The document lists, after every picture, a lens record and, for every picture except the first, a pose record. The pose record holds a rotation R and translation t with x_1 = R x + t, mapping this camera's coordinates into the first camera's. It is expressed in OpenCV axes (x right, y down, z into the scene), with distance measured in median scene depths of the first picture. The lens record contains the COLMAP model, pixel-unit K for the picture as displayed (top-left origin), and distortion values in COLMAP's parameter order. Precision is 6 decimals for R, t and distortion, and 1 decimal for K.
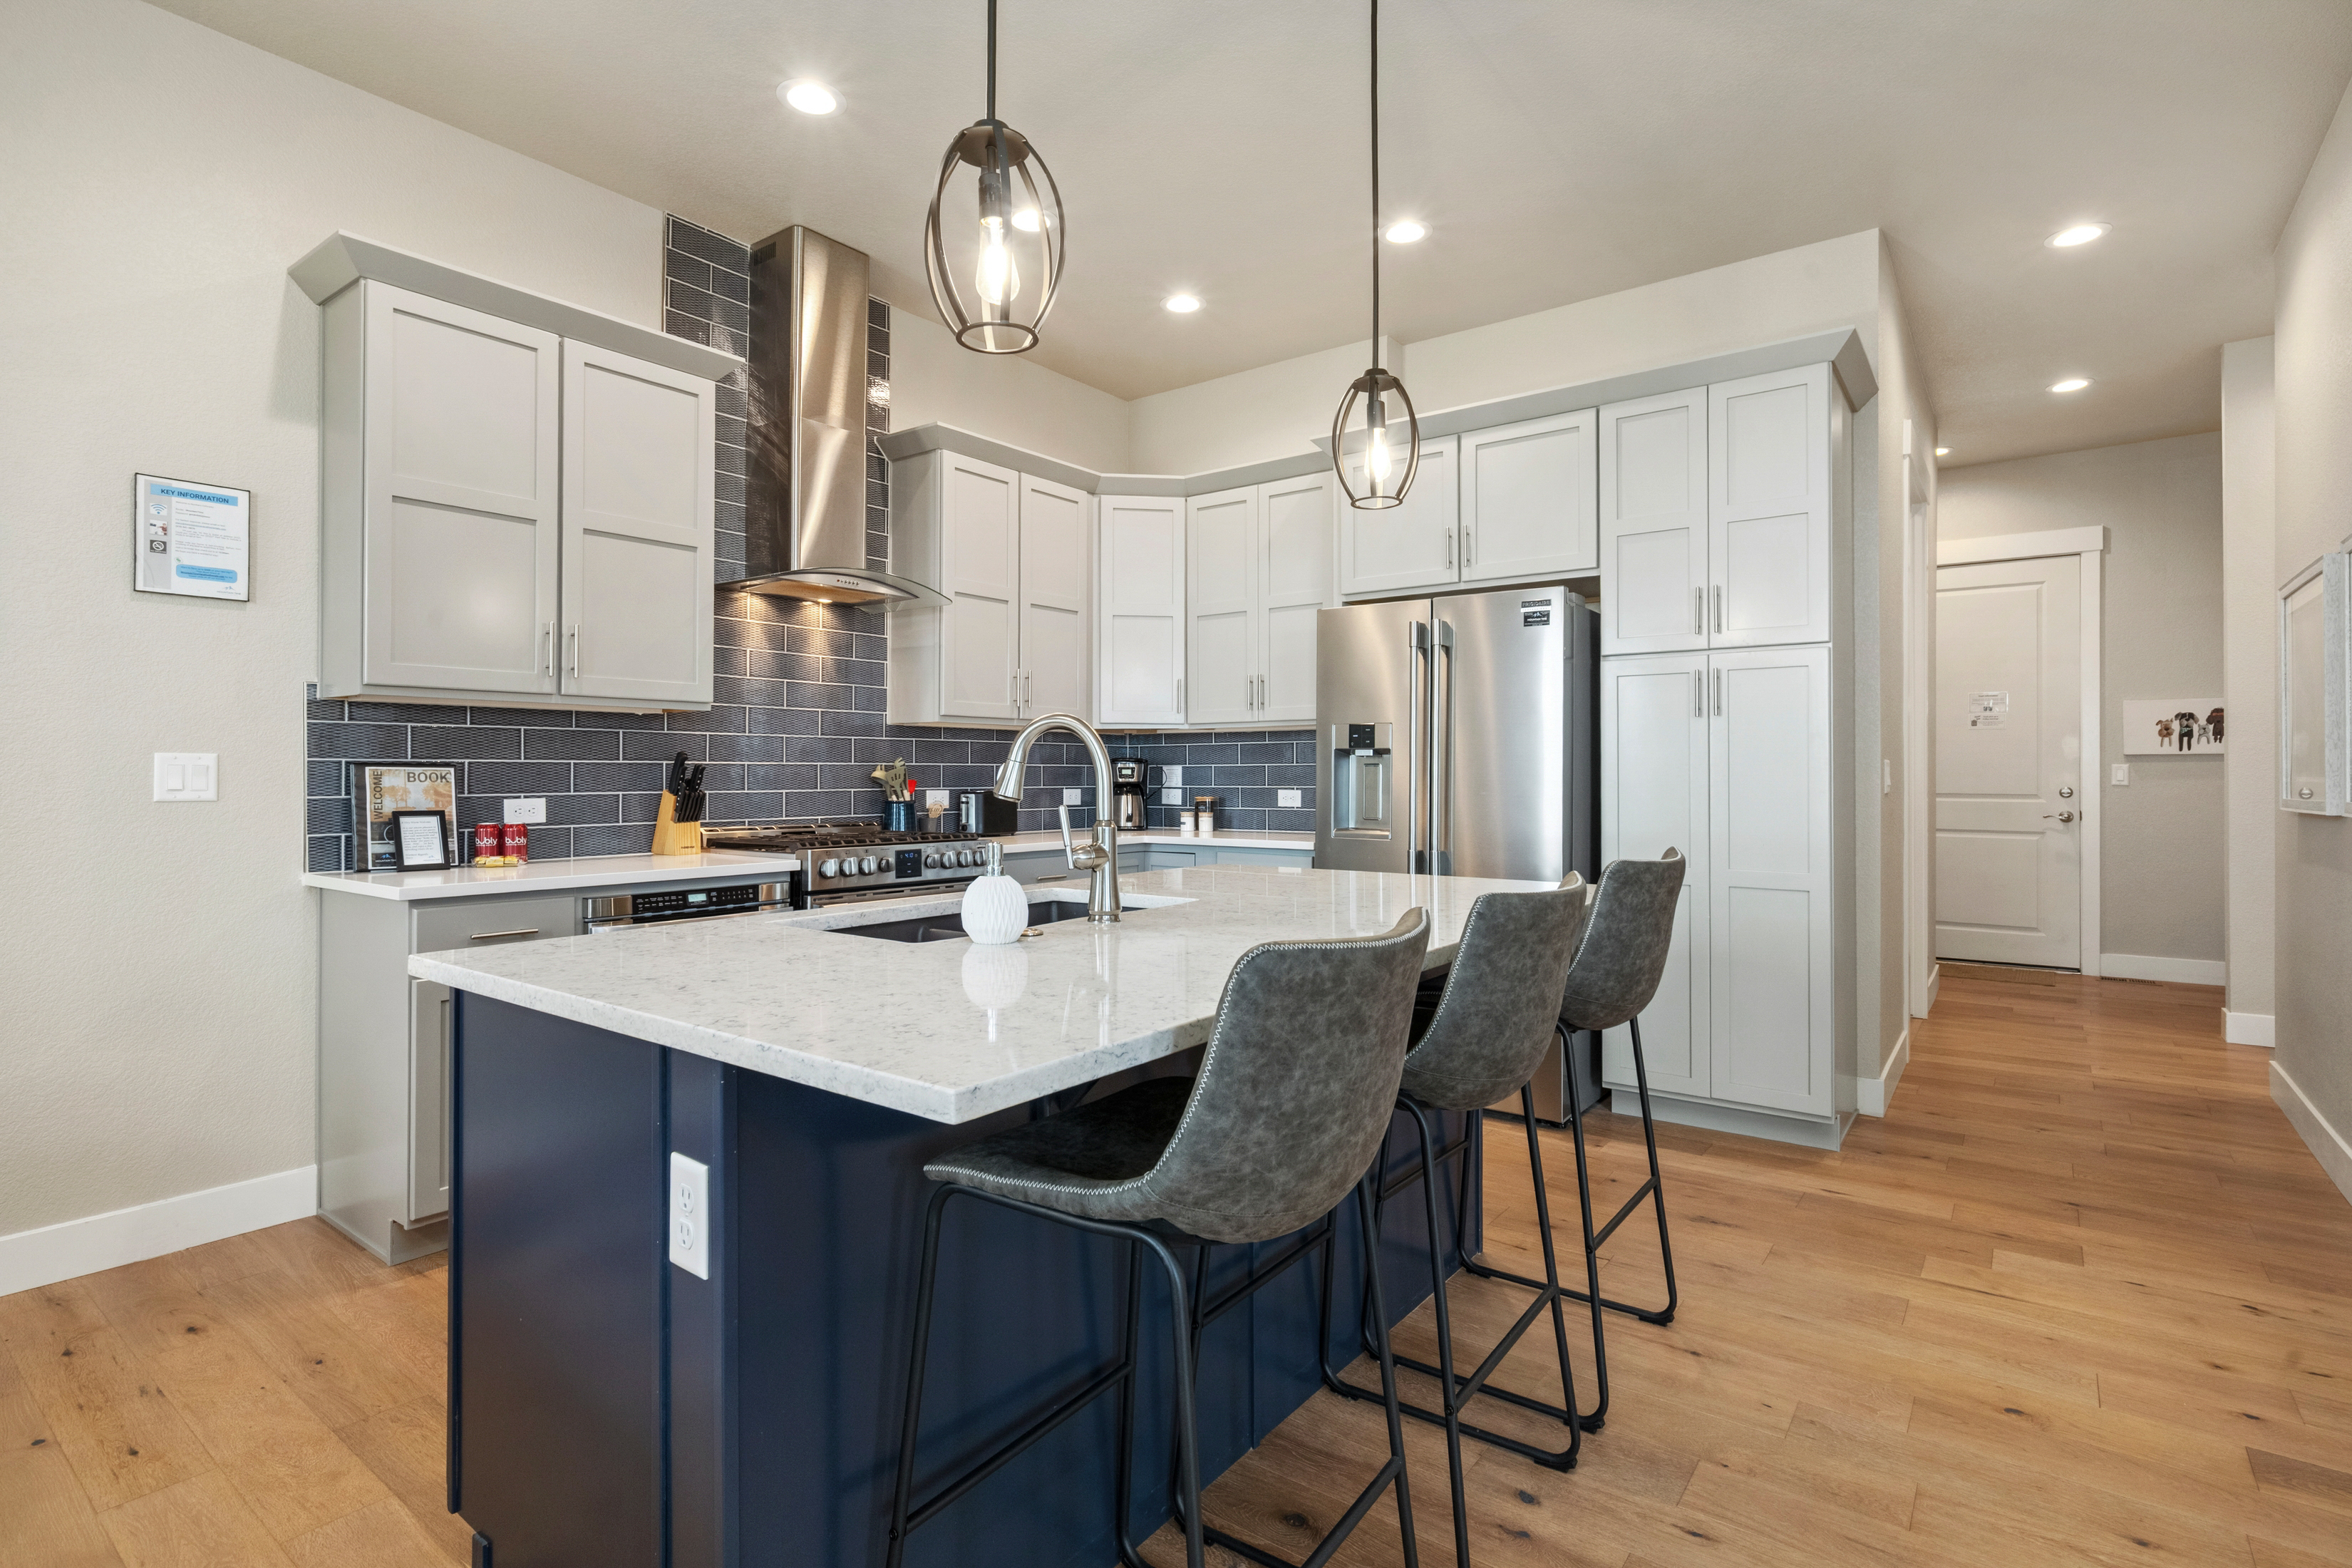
lens RADIAL K [[1116.6, 0, 1190.1], [0, 1116.6, 770.7], [0, 0, 1]] dist [-0.015504, 0.002150]
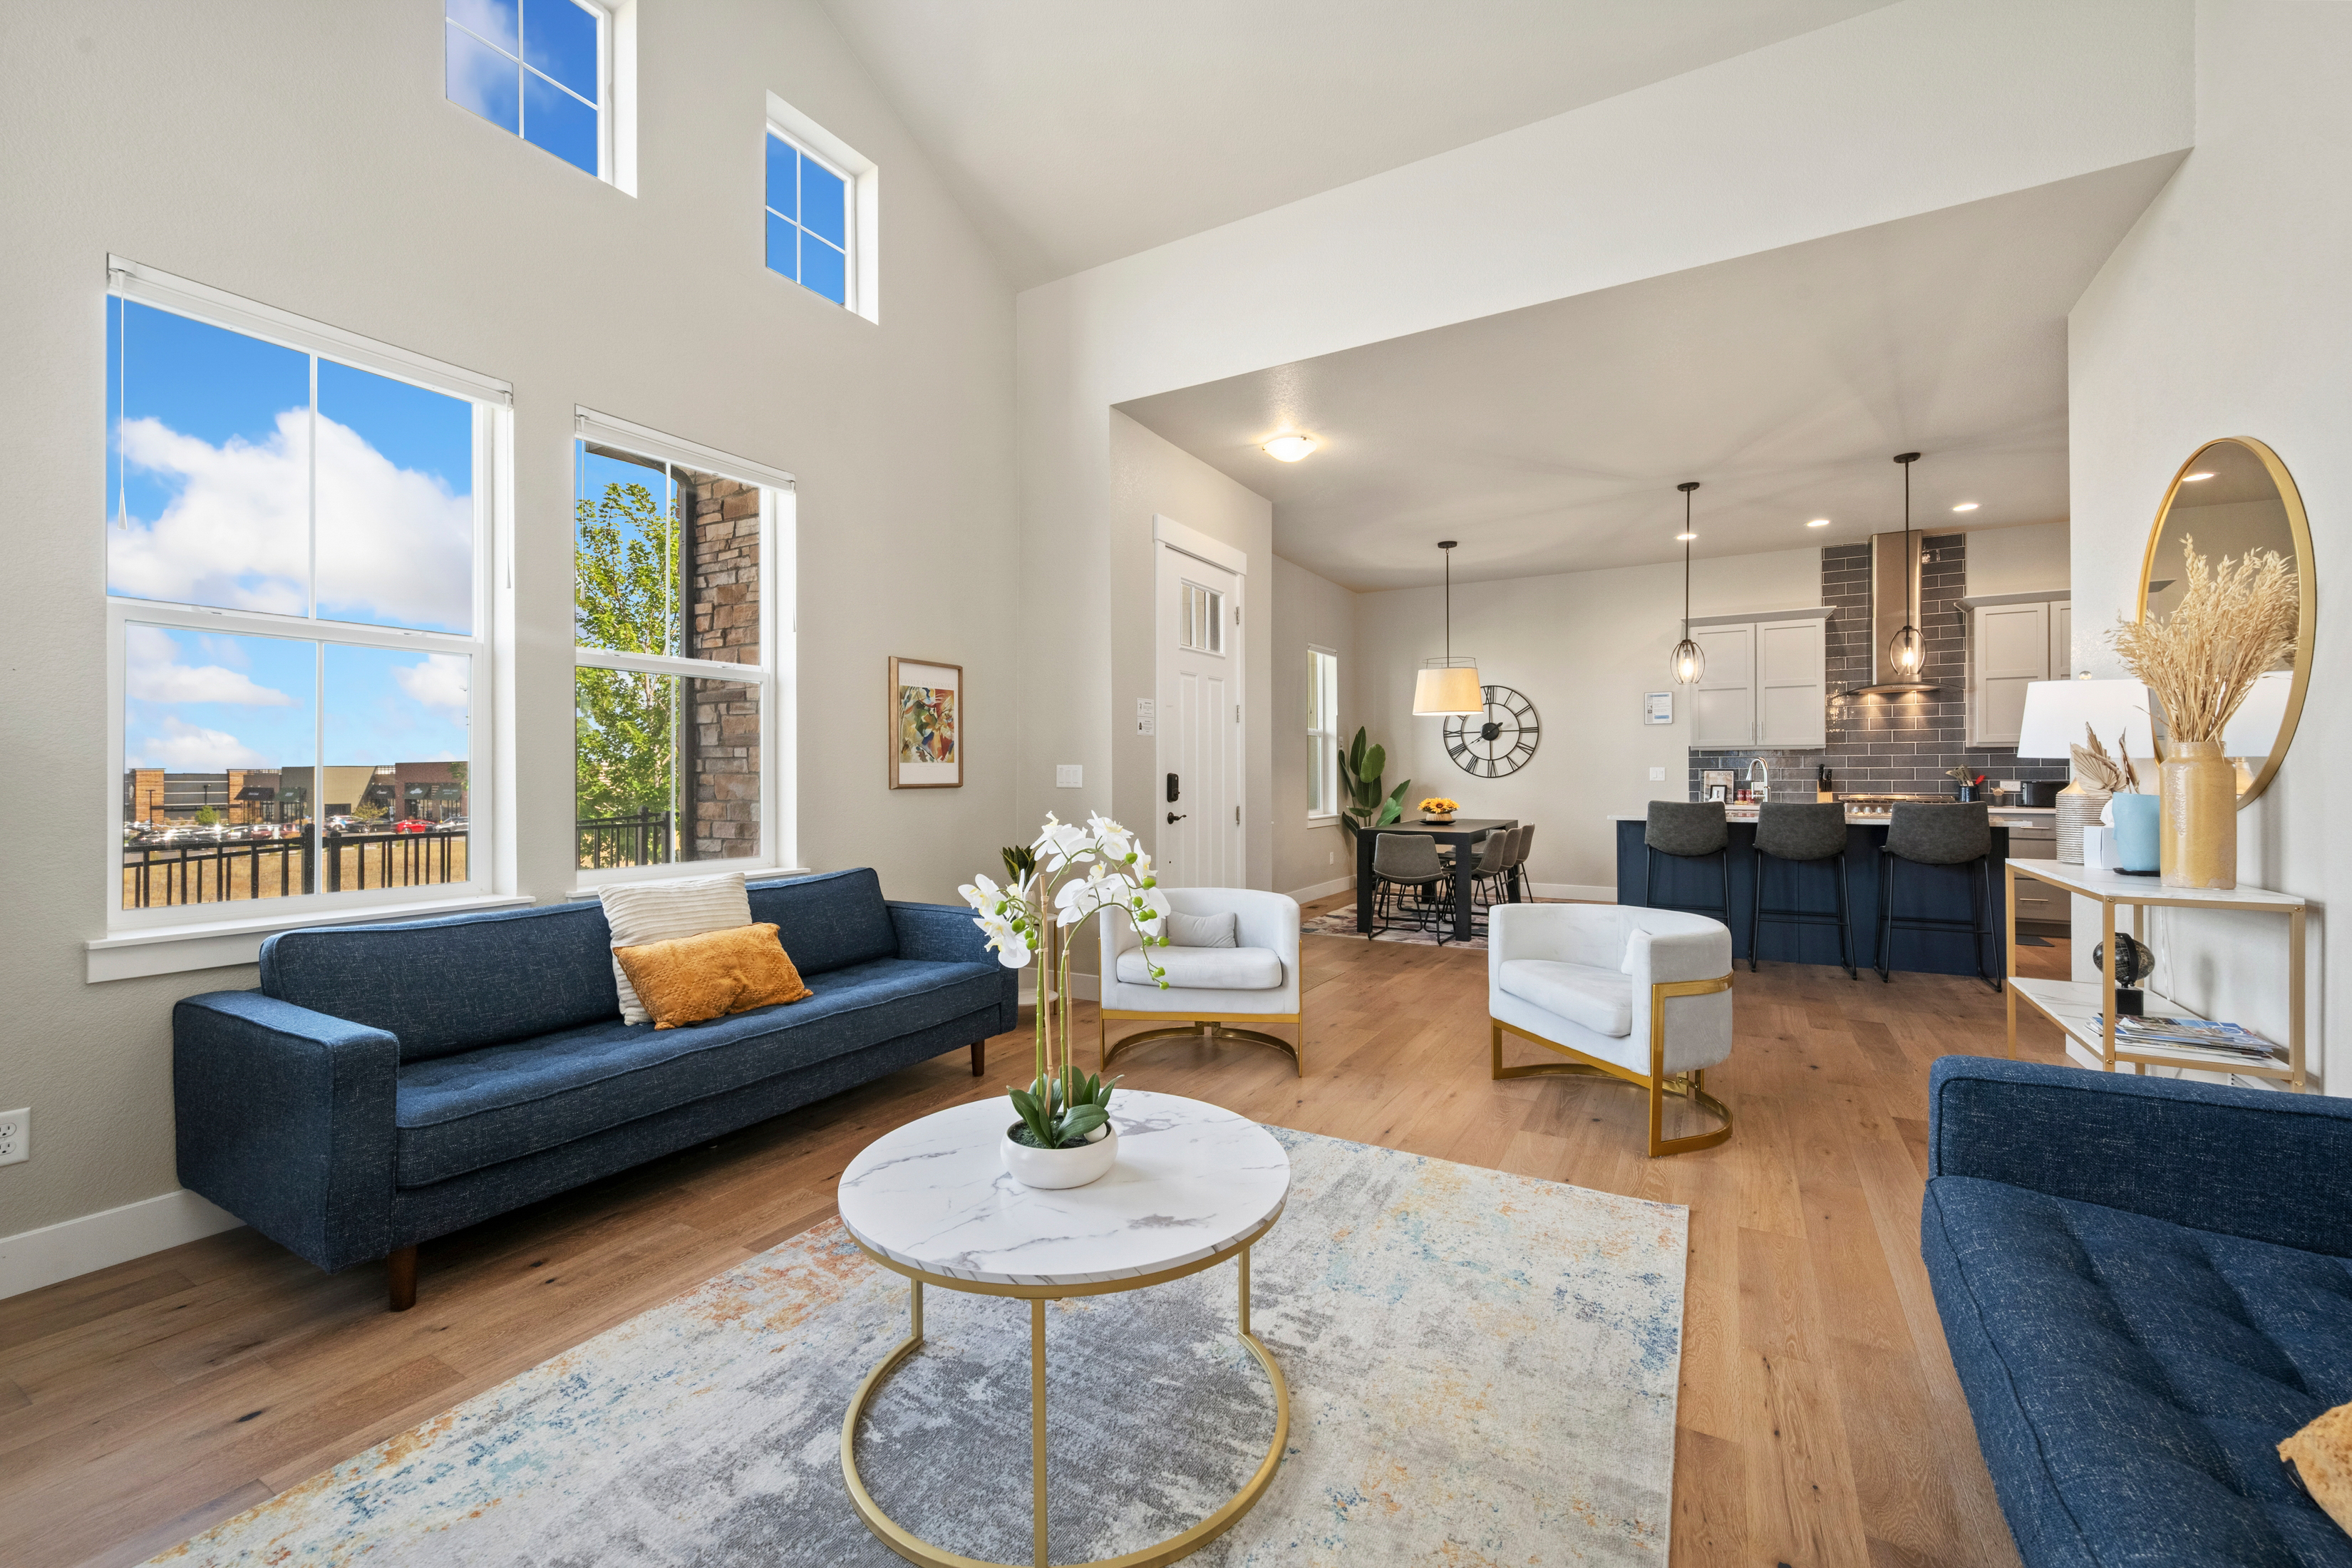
lens RADIAL K [[931.0, 0, 1164.9], [0, 931.0, 772.6], [0, 0, 1]] dist [0.004416, -0.000512]
pose [[0.092854, -0.000391, -0.995680, 1.822365], [0.006530, 0.999979, 0.000216, -0.009589], [0.995658, -0.006522, 0.092854, -0.819764]]
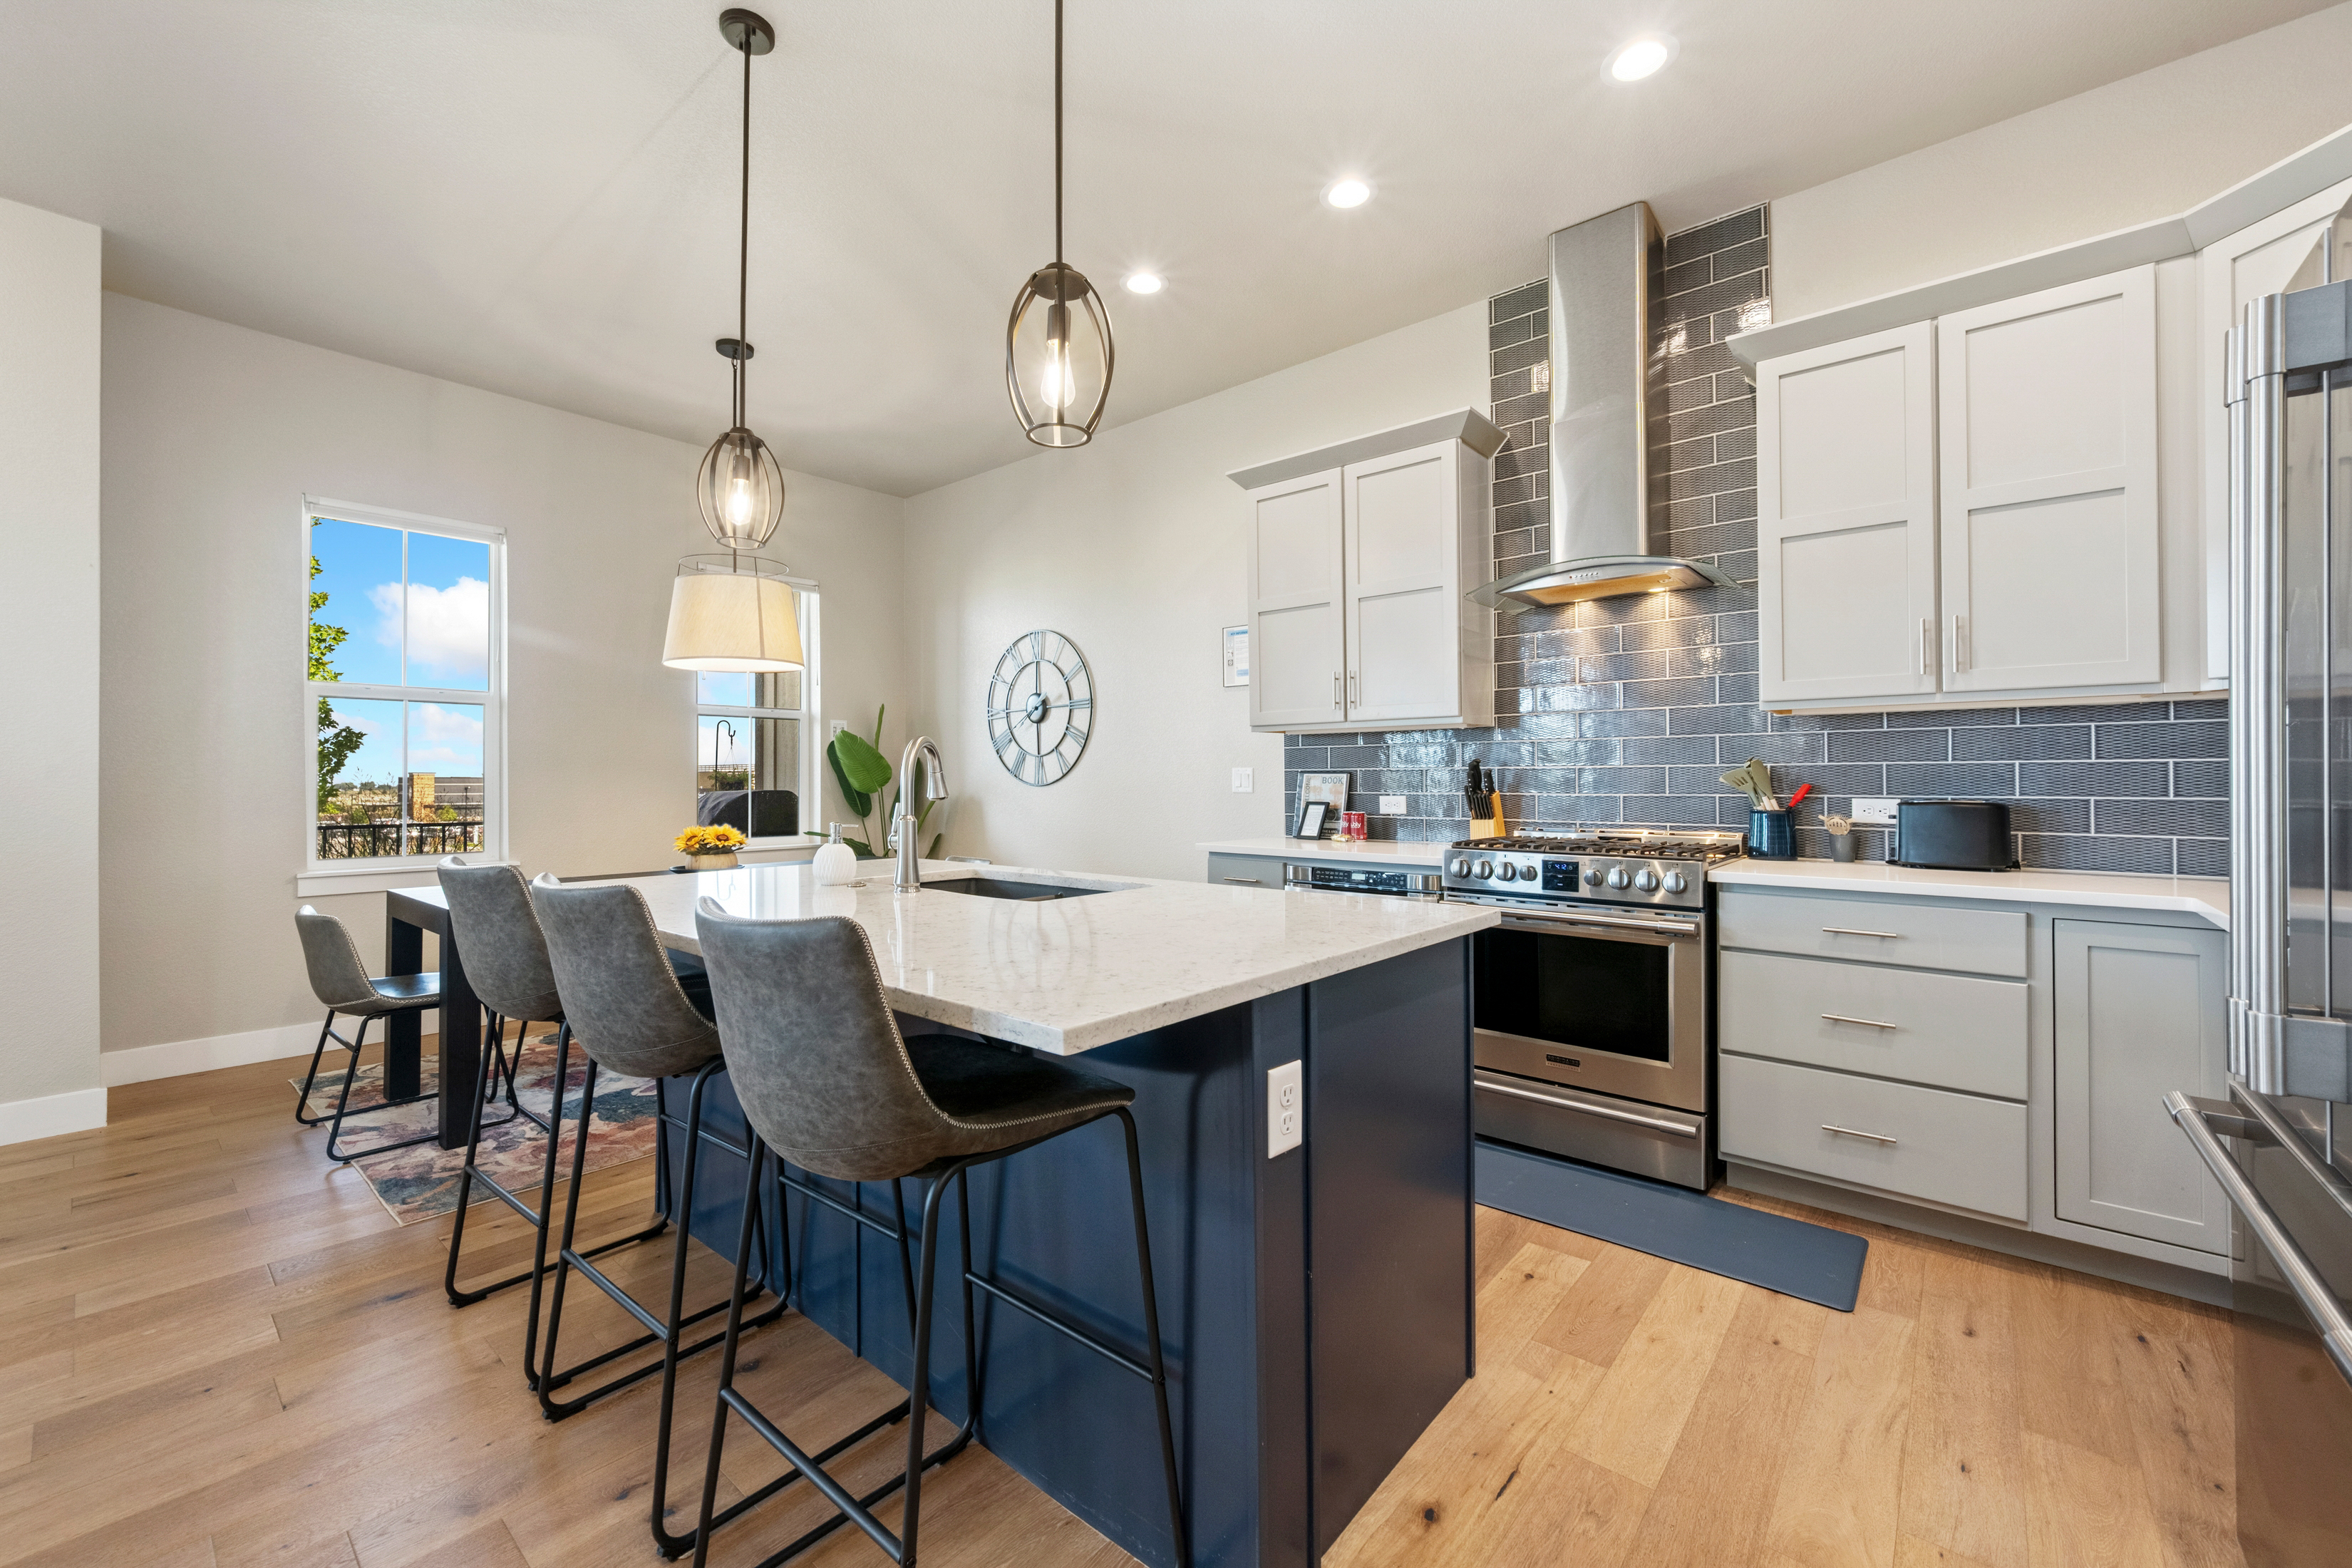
lens RADIAL K [[931.0, 0, 1155.1], [0, 931.0, 768.4], [0, 0, 1]] dist [0.004416, -0.000512]
pose [[-0.072765, -0.010084, -0.997298, 0.653436], [0.006283, 0.999924, -0.010569, 0.001398], [0.997329, -0.007035, -0.072696, 0.886454]]
